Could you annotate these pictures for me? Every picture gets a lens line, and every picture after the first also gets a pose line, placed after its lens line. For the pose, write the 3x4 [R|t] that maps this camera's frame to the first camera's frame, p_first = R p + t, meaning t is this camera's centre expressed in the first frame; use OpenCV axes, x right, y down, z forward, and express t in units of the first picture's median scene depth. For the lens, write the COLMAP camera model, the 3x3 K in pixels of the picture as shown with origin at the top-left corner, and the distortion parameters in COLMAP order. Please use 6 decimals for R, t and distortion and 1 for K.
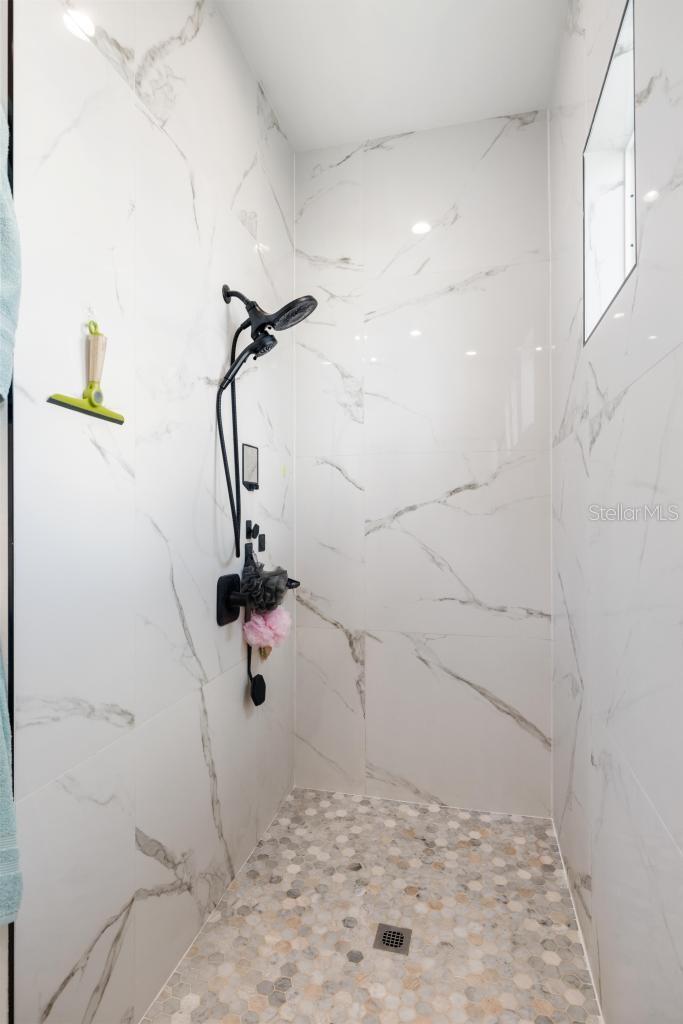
lens RADIAL K [[536.7, 0, 343.0], [0, 536.7, 510.4], [0, 0, 1]] dist [-0.000618, 0.000432]
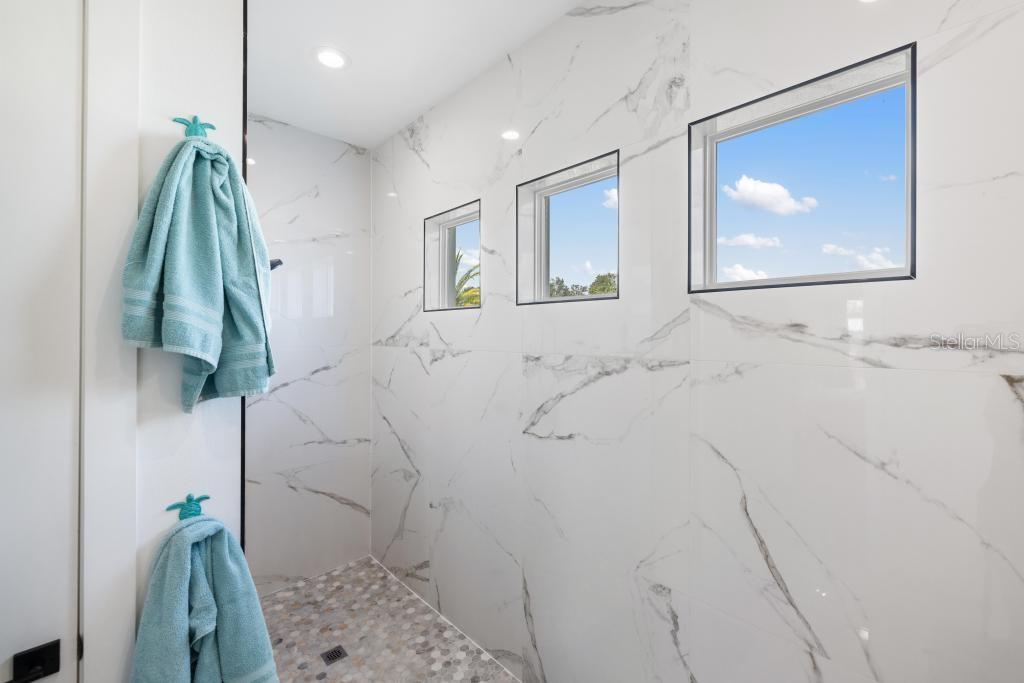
lens RADIAL K [[436.4, 0, 489.9], [0, 436.4, 334.1], [0, 0, 1]] dist [-0.001293, 0.000632]
pose [[0.554631, -0.003900, 0.832087, -0.621185], [-0.004493, 0.999960, 0.007682, -0.173936], [-0.832084, -0.008000, 0.554592, -0.120989]]
